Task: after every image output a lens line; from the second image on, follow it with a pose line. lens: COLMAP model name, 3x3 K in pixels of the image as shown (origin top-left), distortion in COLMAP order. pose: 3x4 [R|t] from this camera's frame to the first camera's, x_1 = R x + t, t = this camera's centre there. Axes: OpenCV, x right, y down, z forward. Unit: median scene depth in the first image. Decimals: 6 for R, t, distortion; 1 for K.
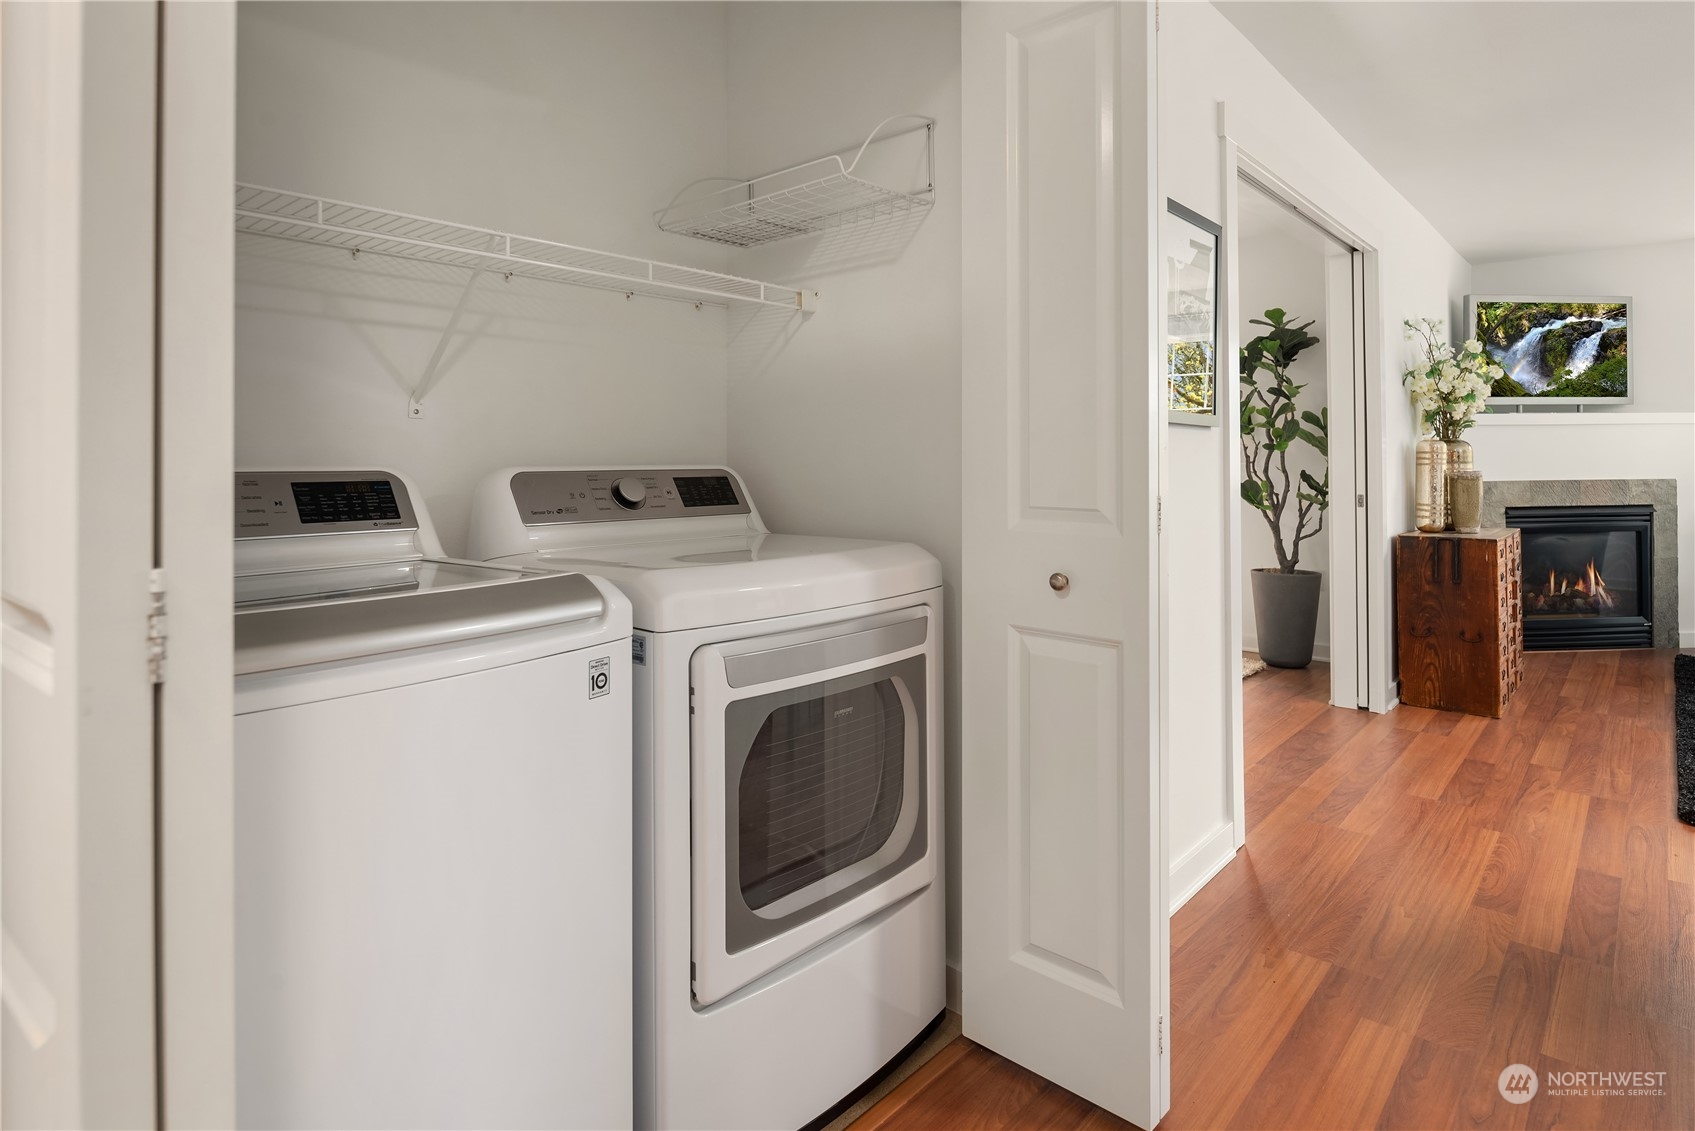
lens RADIAL K [[924.7, 0, 843.5], [0, 924.7, 438.0], [0, 0, 1]] dist [-0.004319, -0.004097]
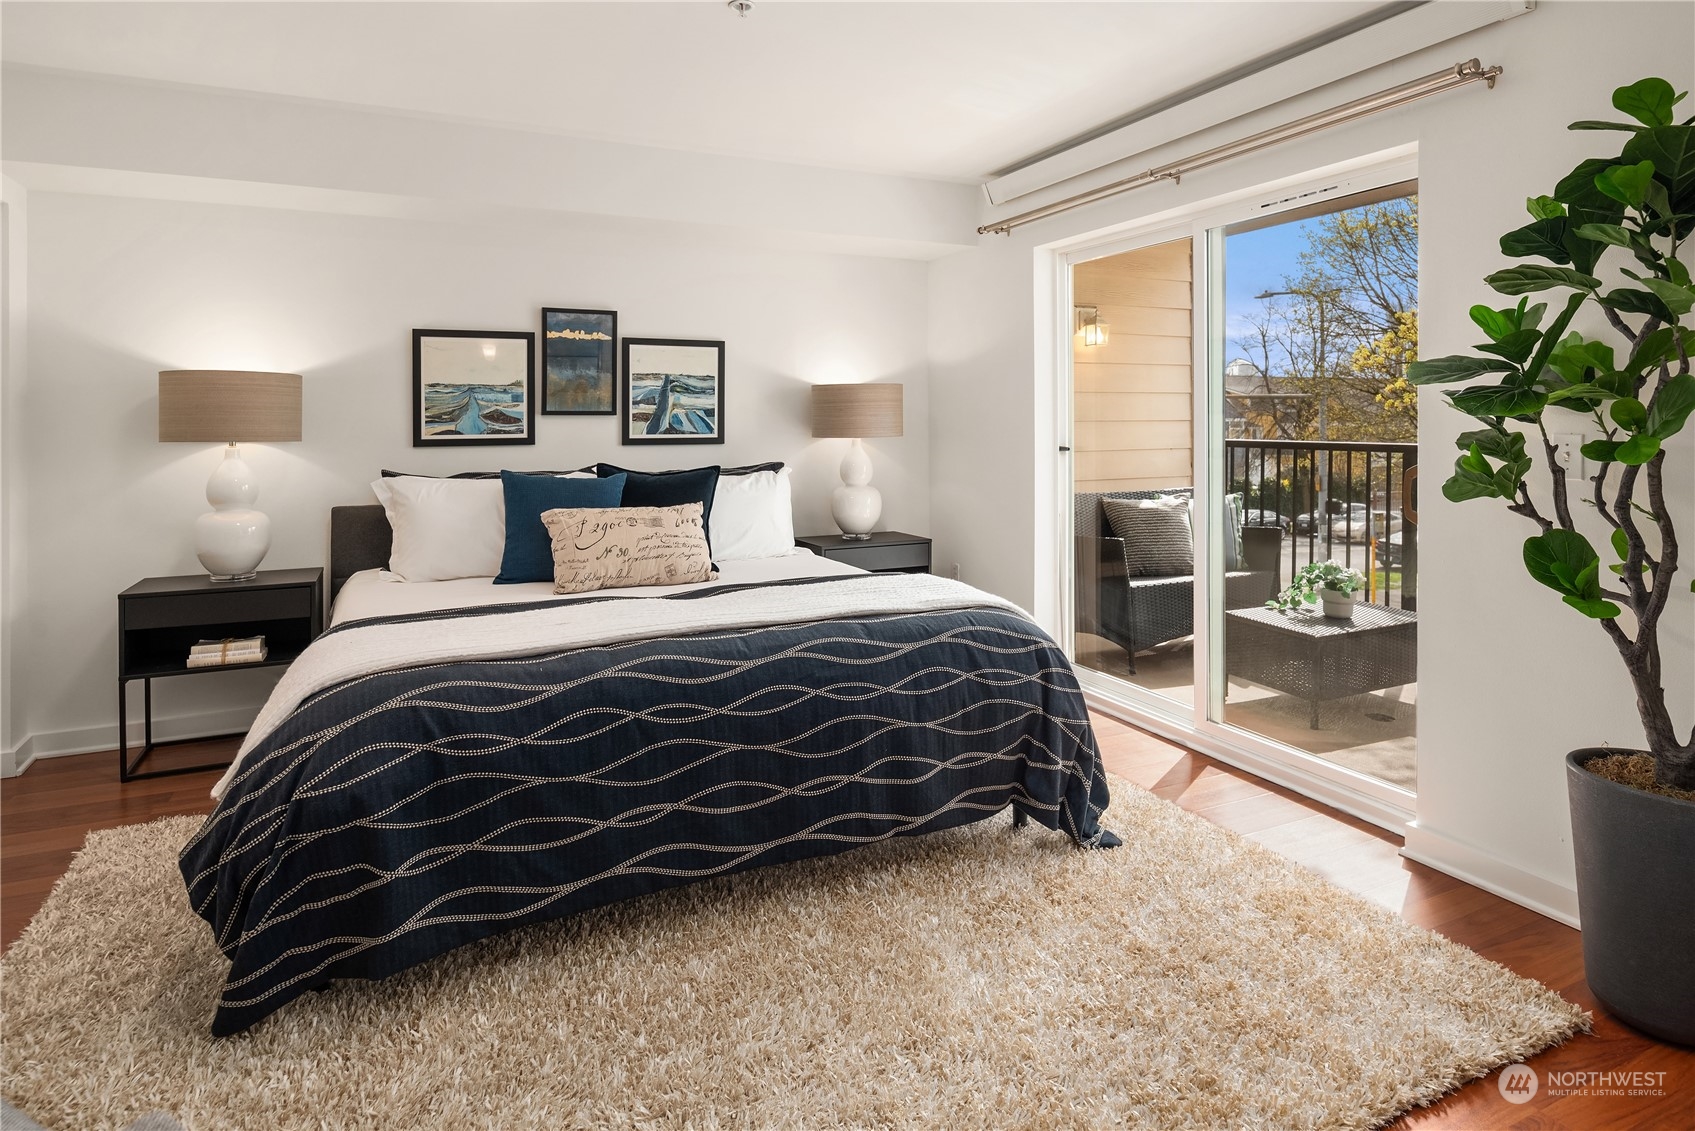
lens RADIAL K [[924.7, 0, 834.4], [0, 924.7, 417.4], [0, 0, 1]] dist [-0.004319, -0.004097]
pose [[0.917717, -0.005473, -0.397198, 0.293858], [0.014313, 0.999711, 0.019296, -0.012609], [0.396977, -0.023394, 0.917530, 0.486768]]
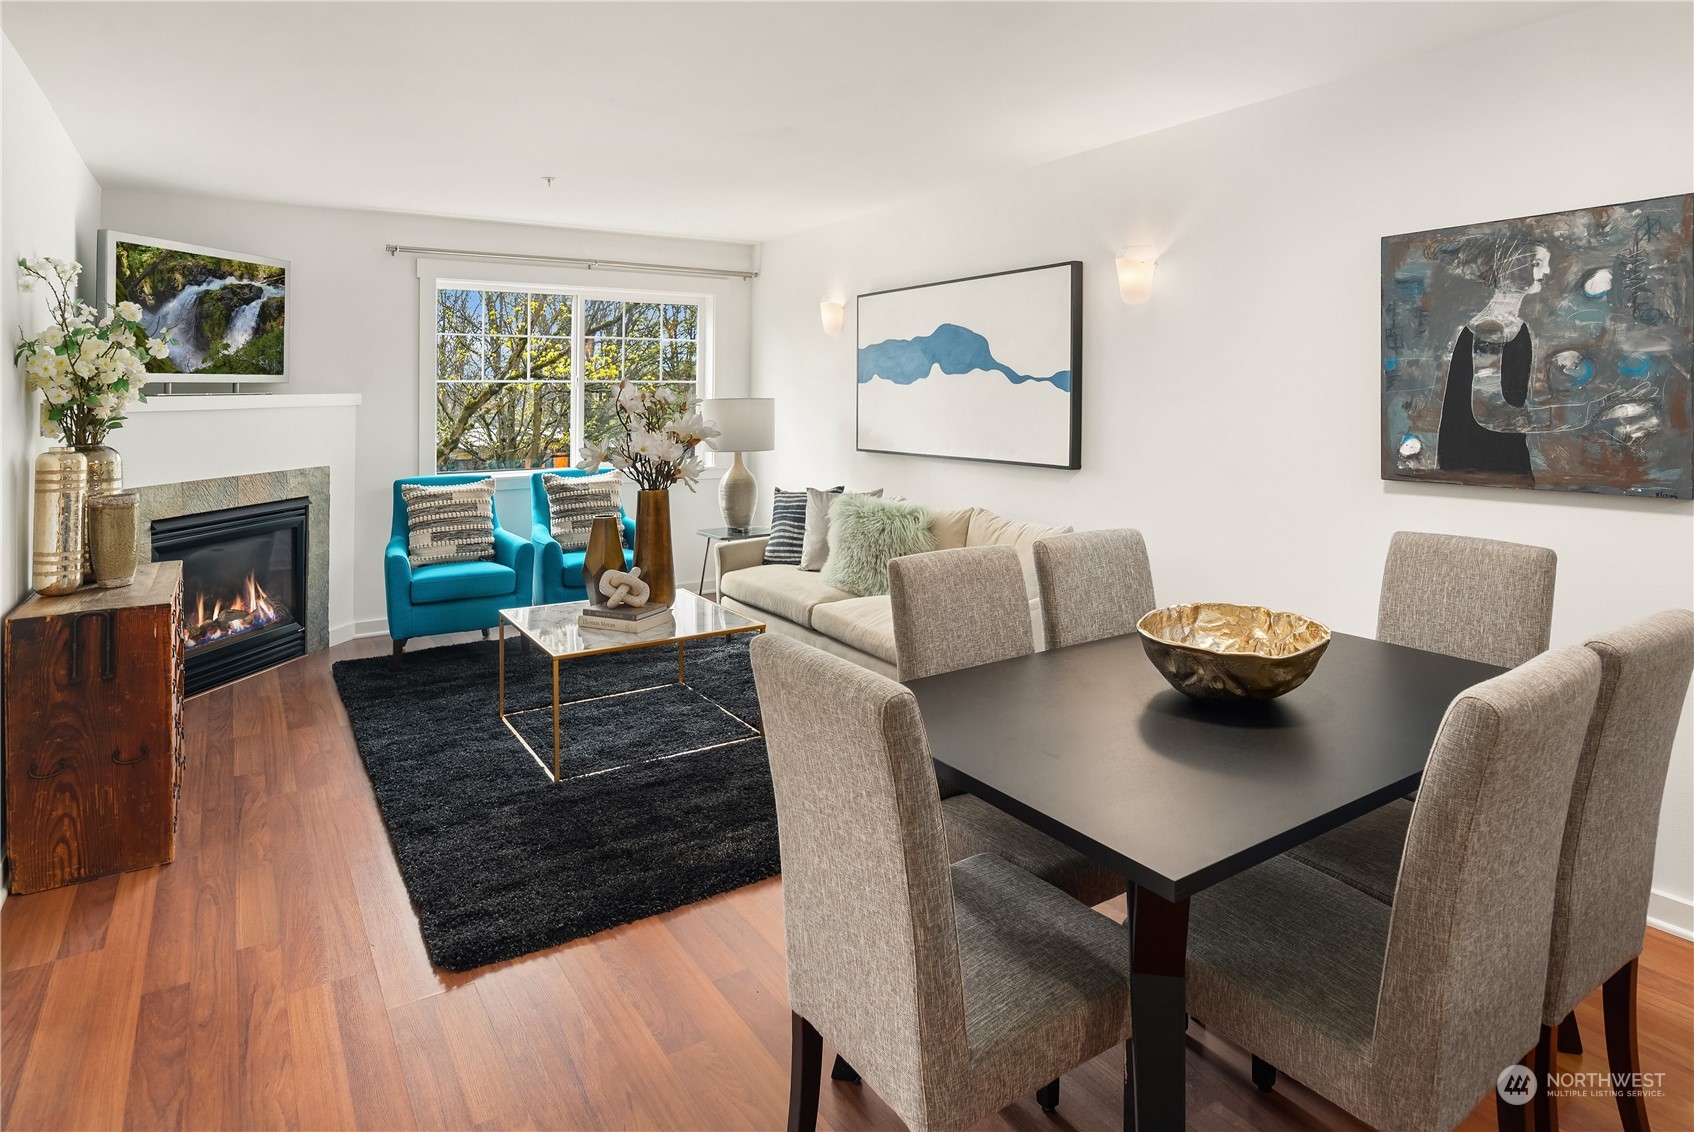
lens RADIAL K [[924.2, 0, 844.7], [0, 924.2, 374.4], [0, 0, 1]] dist [-0.004319, -0.004097]
pose [[0.253065, 0.022995, 0.967176, 0.129392], [-0.019377, 0.999637, -0.018697, -0.040754], [-0.967255, -0.014010, 0.253419, 0.257626]]
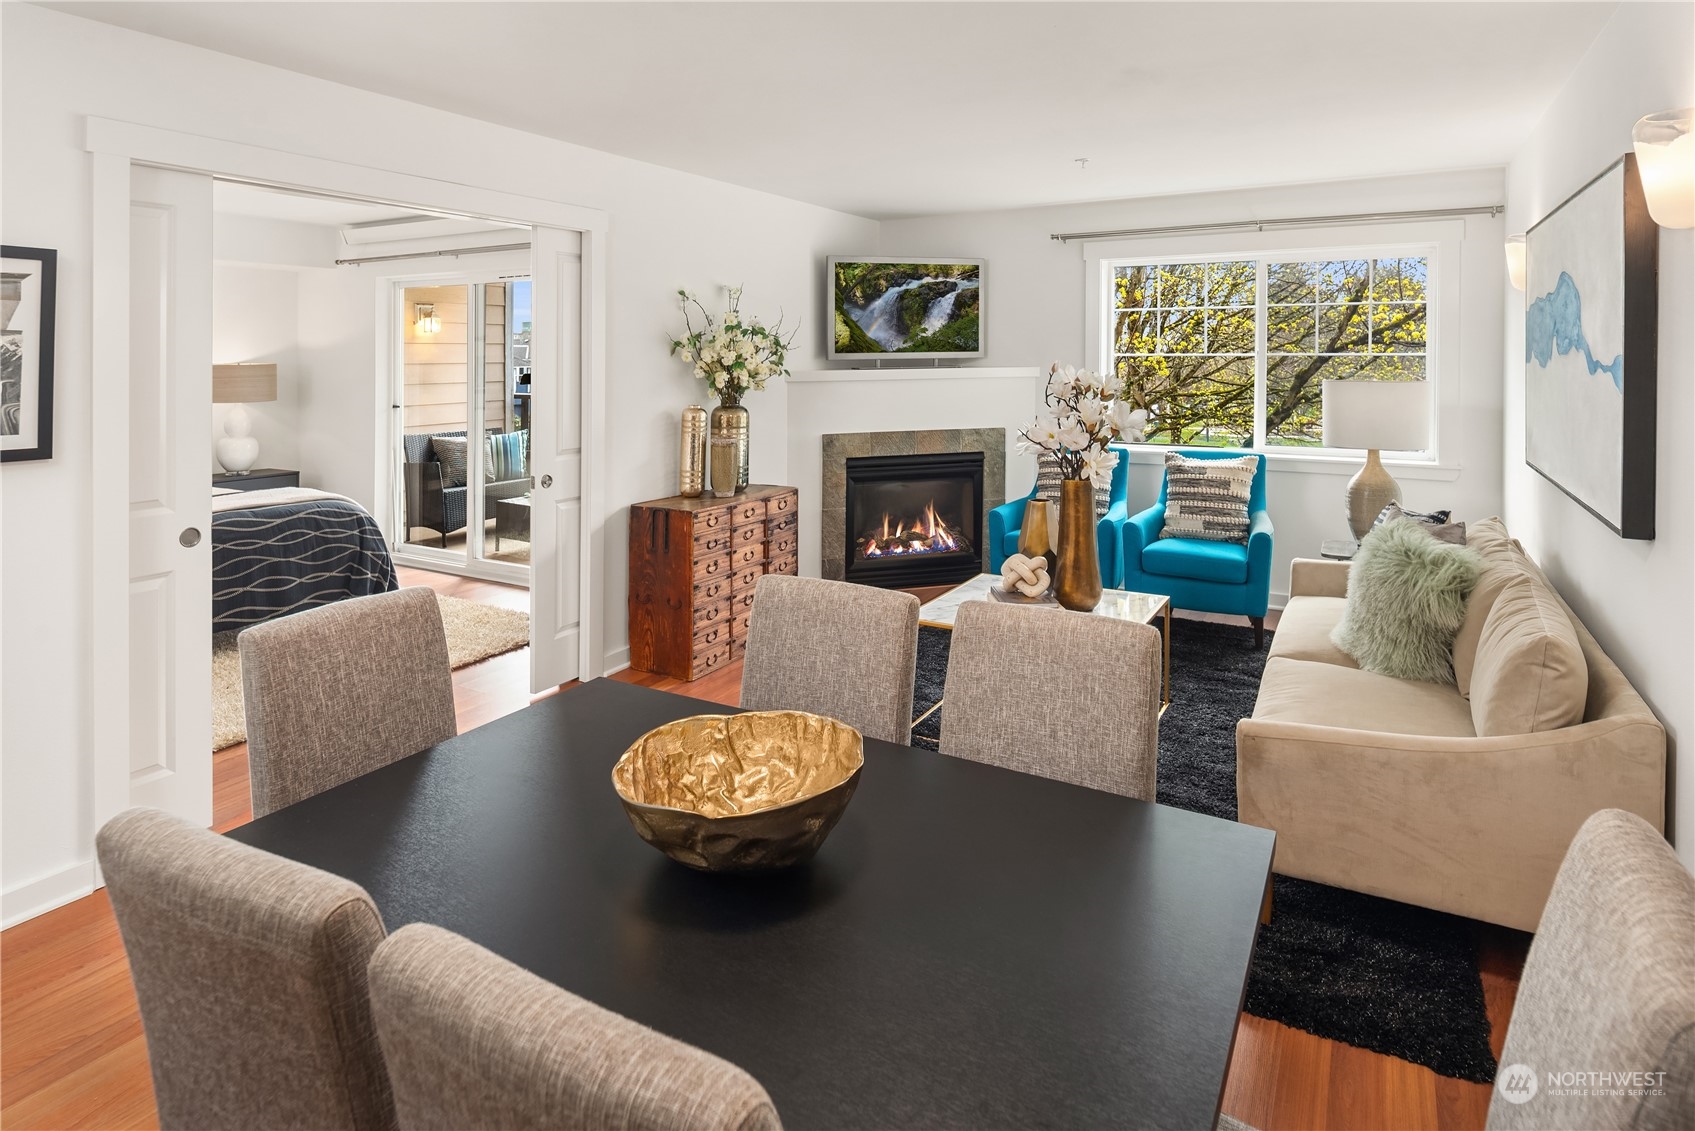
lens RADIAL K [[924.7, 0, 845.1], [0, 924.7, 364.1], [0, 0, 1]] dist [-0.004319, -0.004097]
pose [[0.976655, -0.002492, 0.214799, 0.480671], [-0.004713, 0.999443, 0.033025, -0.068255], [-0.214761, -0.033266, 0.976100, -0.042310]]
